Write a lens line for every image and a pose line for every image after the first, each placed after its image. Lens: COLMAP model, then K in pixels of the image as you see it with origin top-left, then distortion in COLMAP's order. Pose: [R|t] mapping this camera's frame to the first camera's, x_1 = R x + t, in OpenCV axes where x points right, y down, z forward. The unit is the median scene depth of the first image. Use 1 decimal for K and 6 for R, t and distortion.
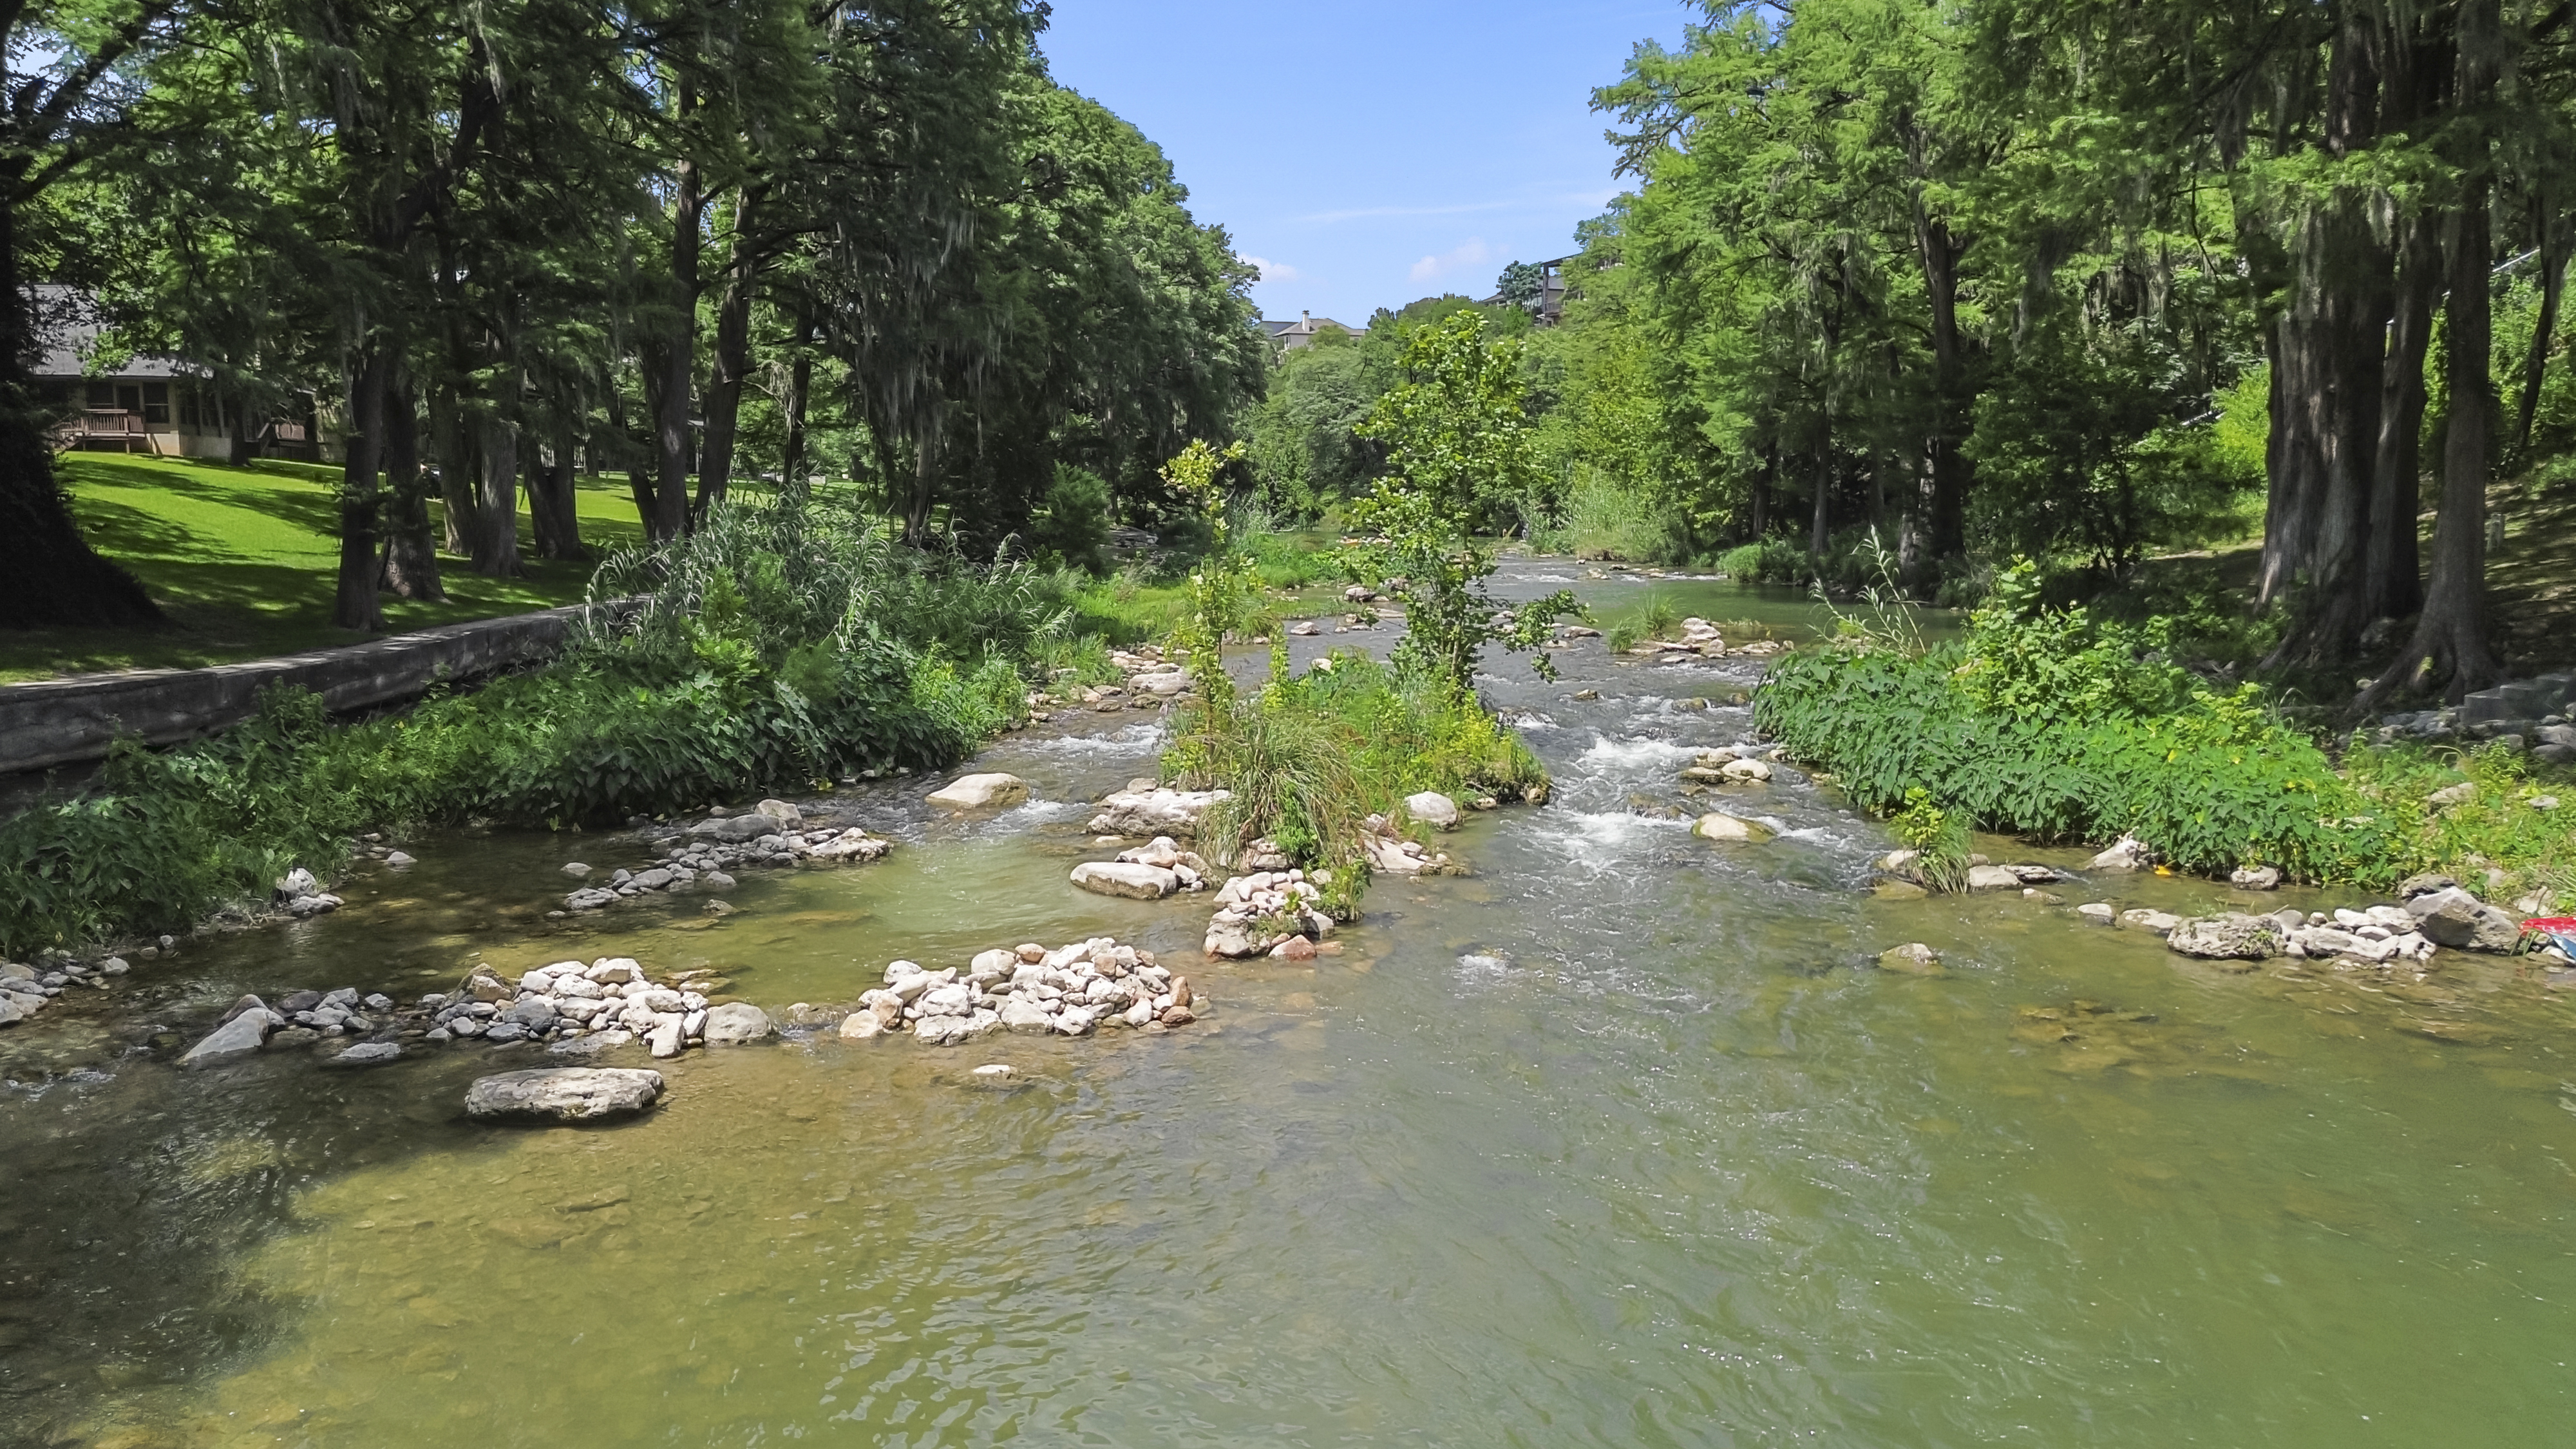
lens RADIAL K [[1835.2, 0, 1286.4], [0, 1835.2, 675.4], [0, 0, 1]] dist [0.138985, -0.186279]
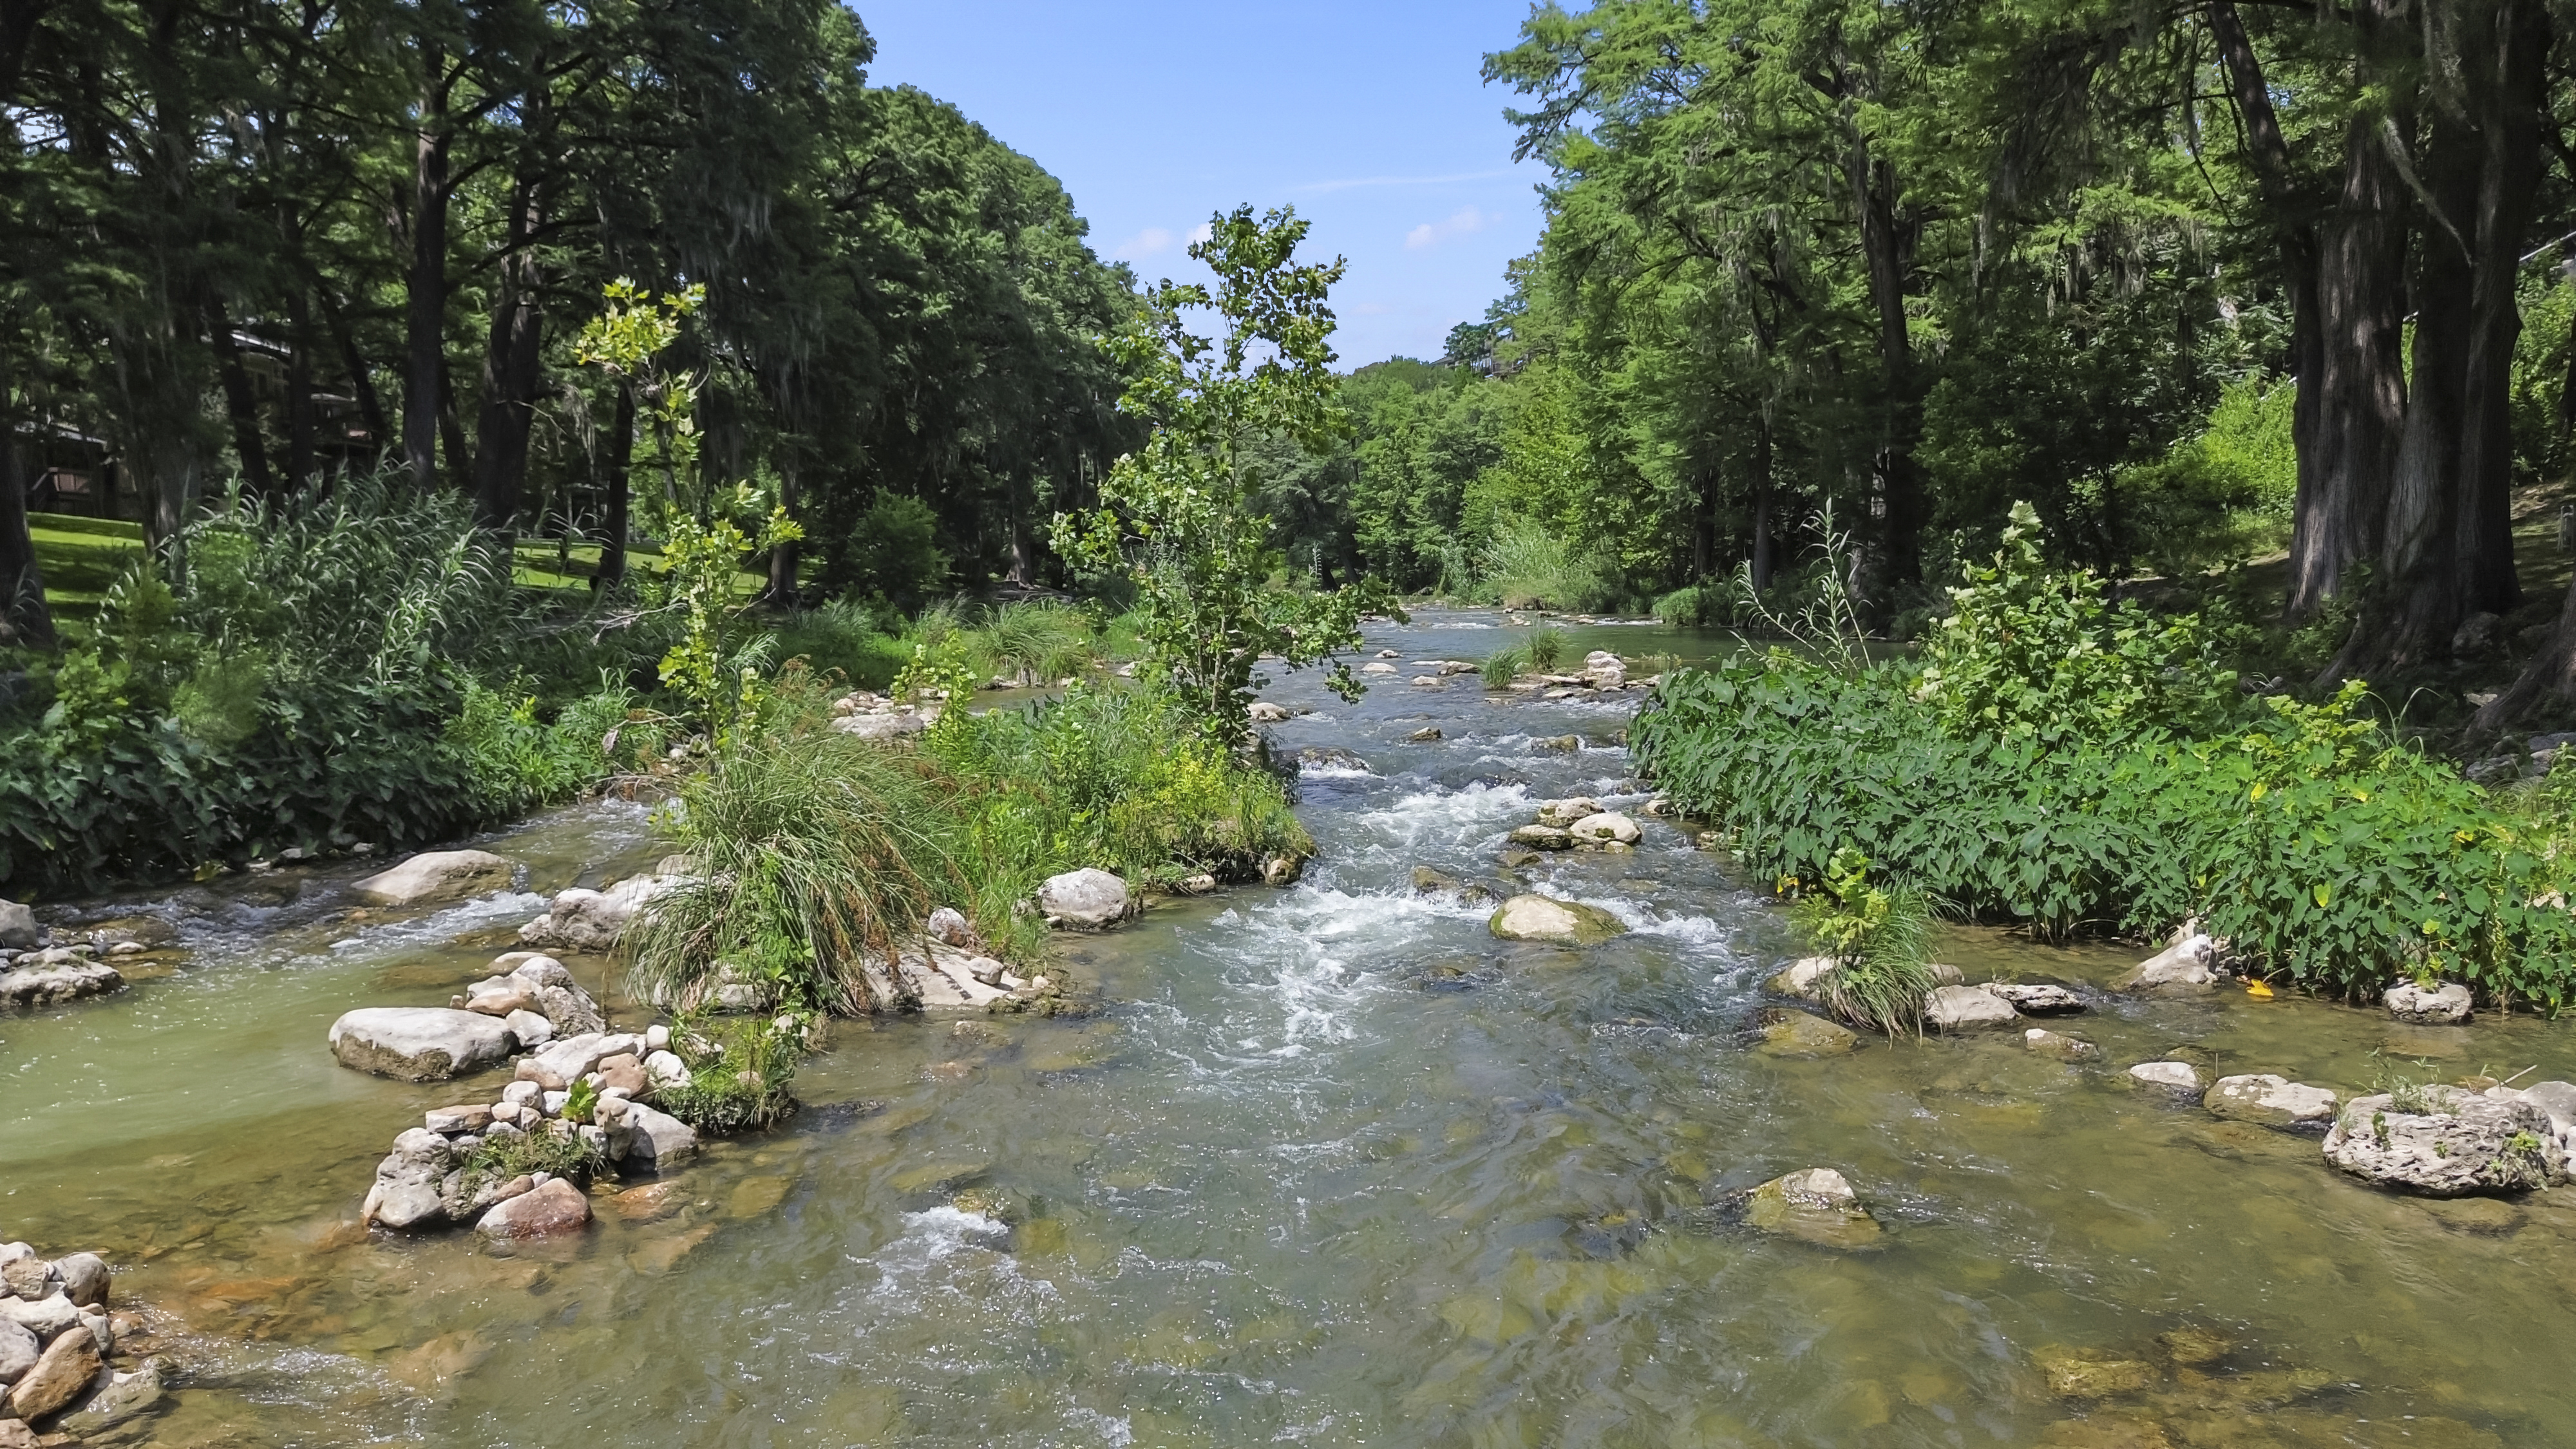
lens RADIAL K [[1835.2, 0, 1286.4], [0, 1835.2, 675.4], [0, 0, 1]] dist [0.138985, -0.186279]
pose [[0.999785, -0.011475, 0.017272, 0.119578], [0.012169, 0.999101, -0.040619, 0.020897], [-0.016791, 0.040820, 0.999025, 0.319399]]
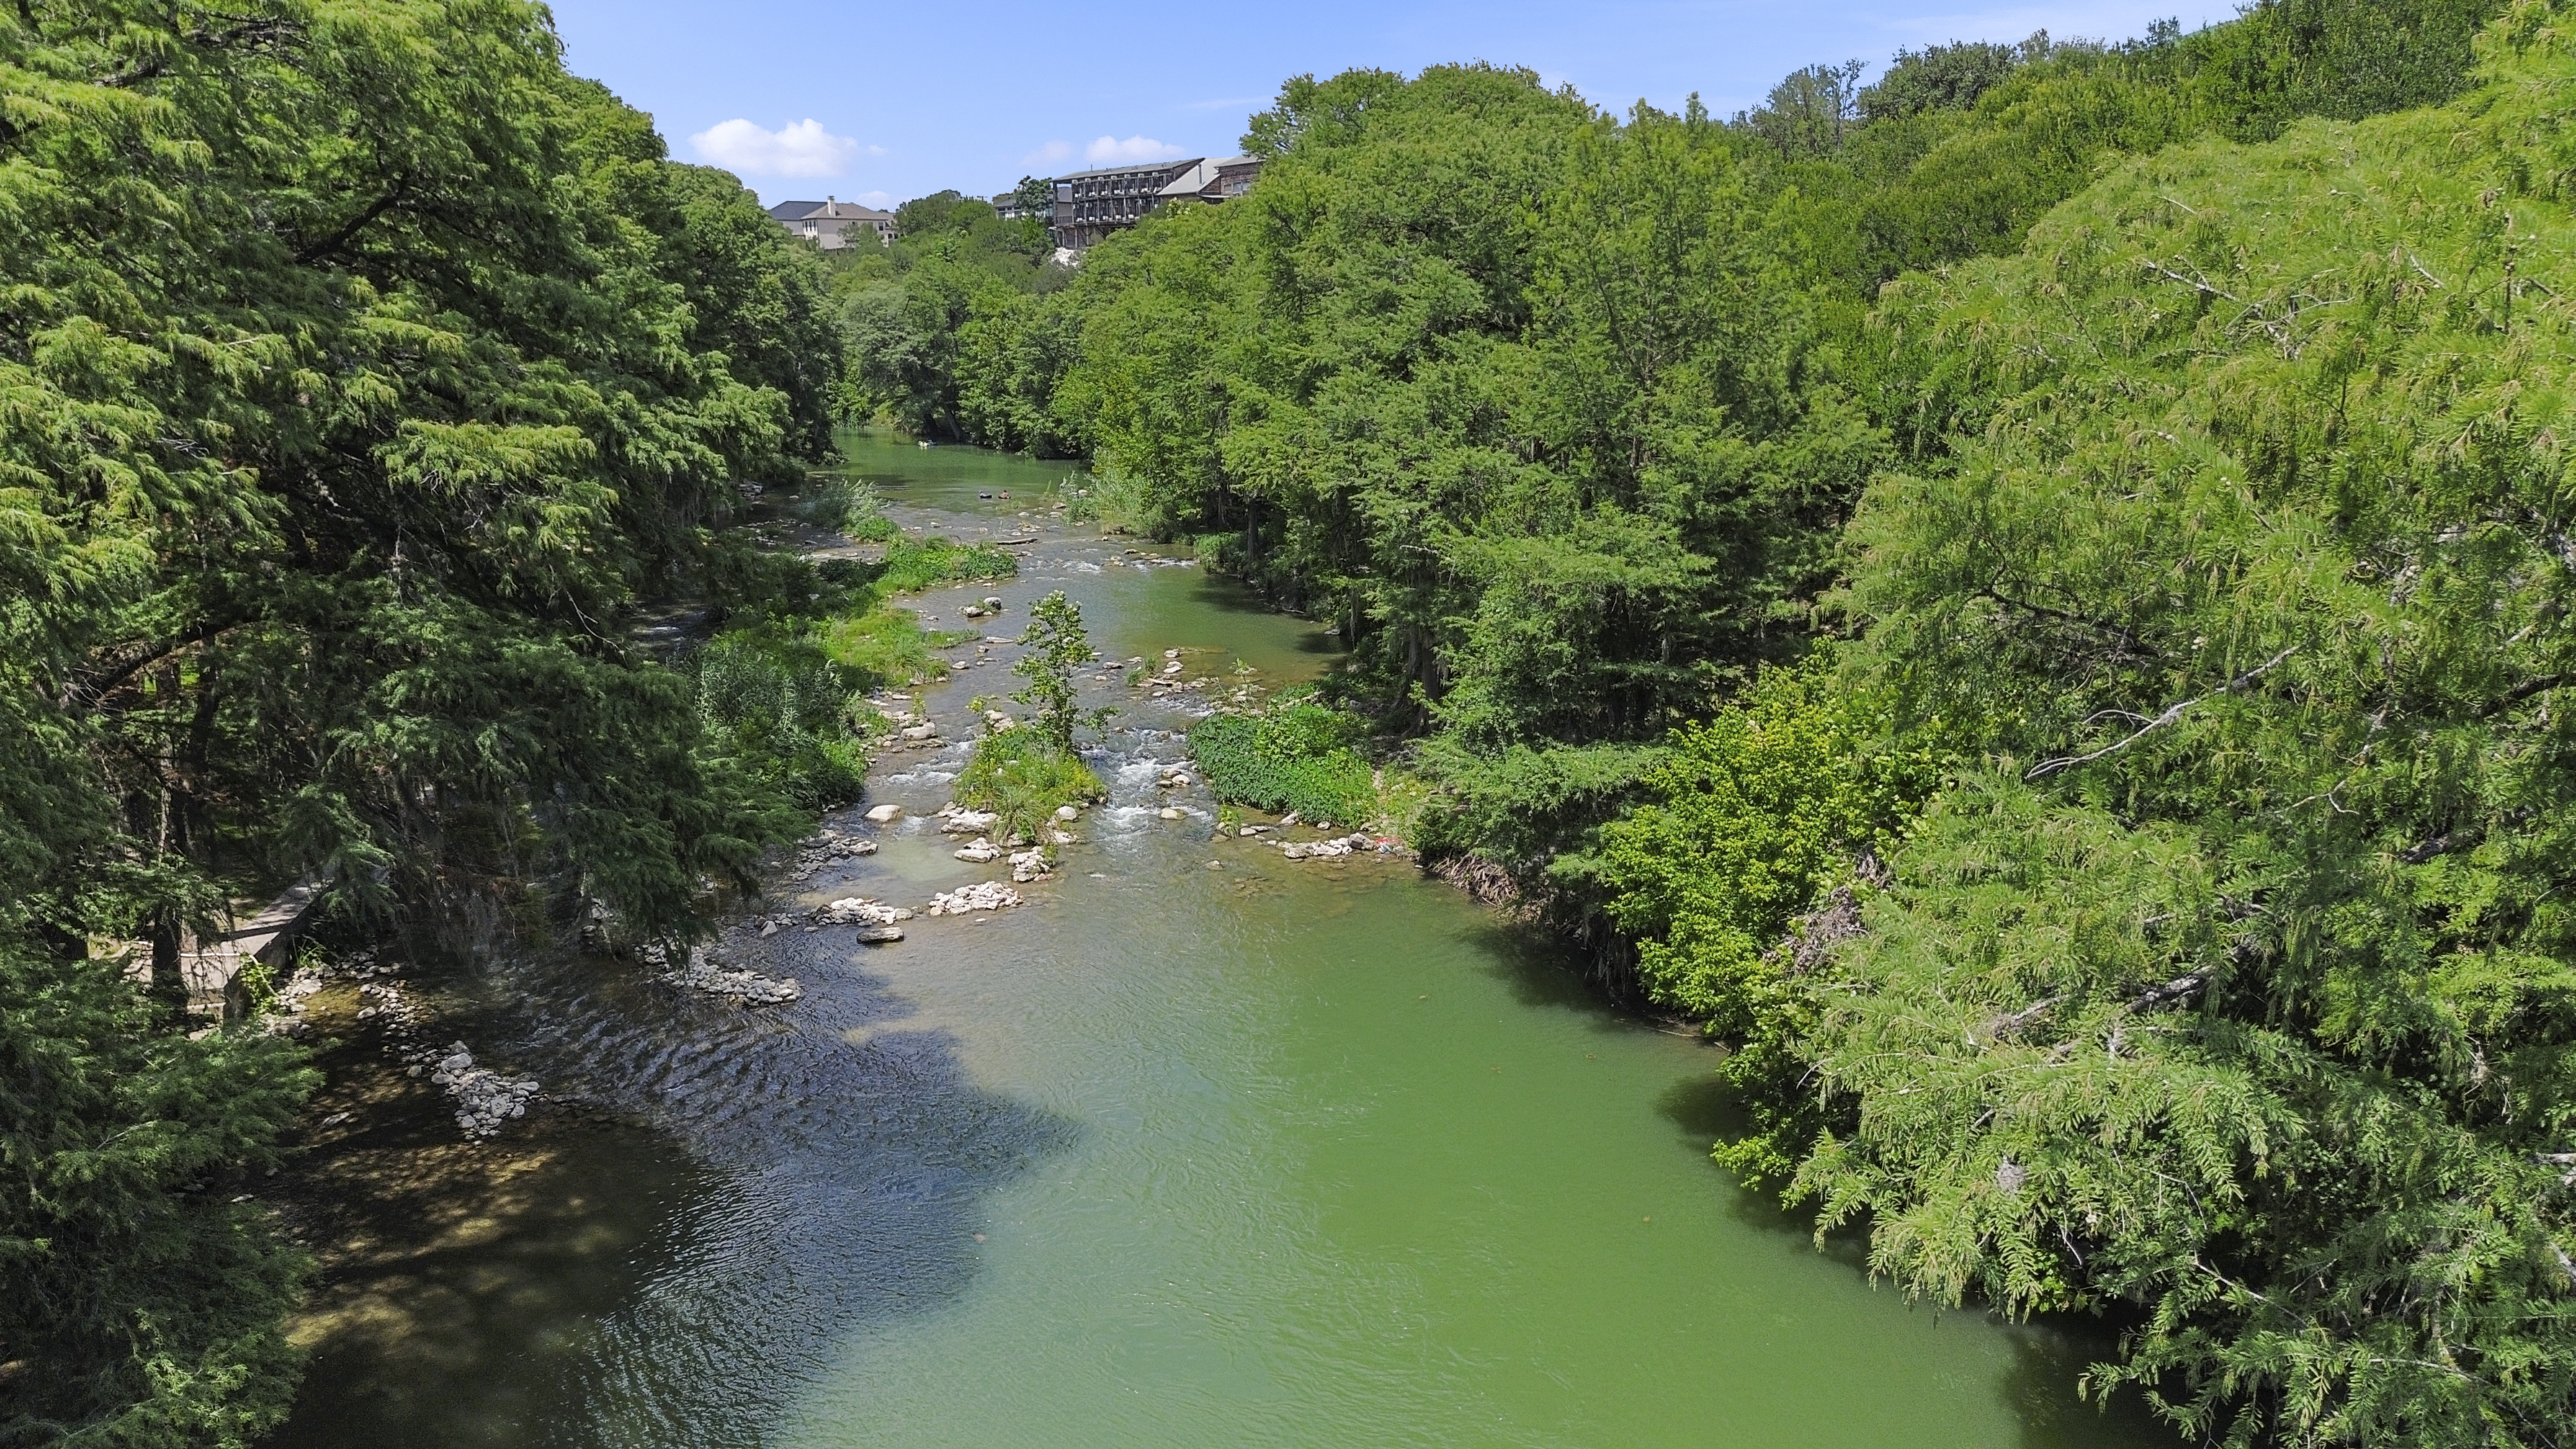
lens RADIAL K [[1835.2, 0, 1286.4], [0, 1835.2, 675.4], [0, 0, 1]] dist [0.138985, -0.186279]
pose [[0.965706, -0.053147, 0.254140, -0.257572], [0.025871, 0.993651, 0.109490, -0.373445], [-0.258345, -0.099160, 0.960950, -1.506348]]
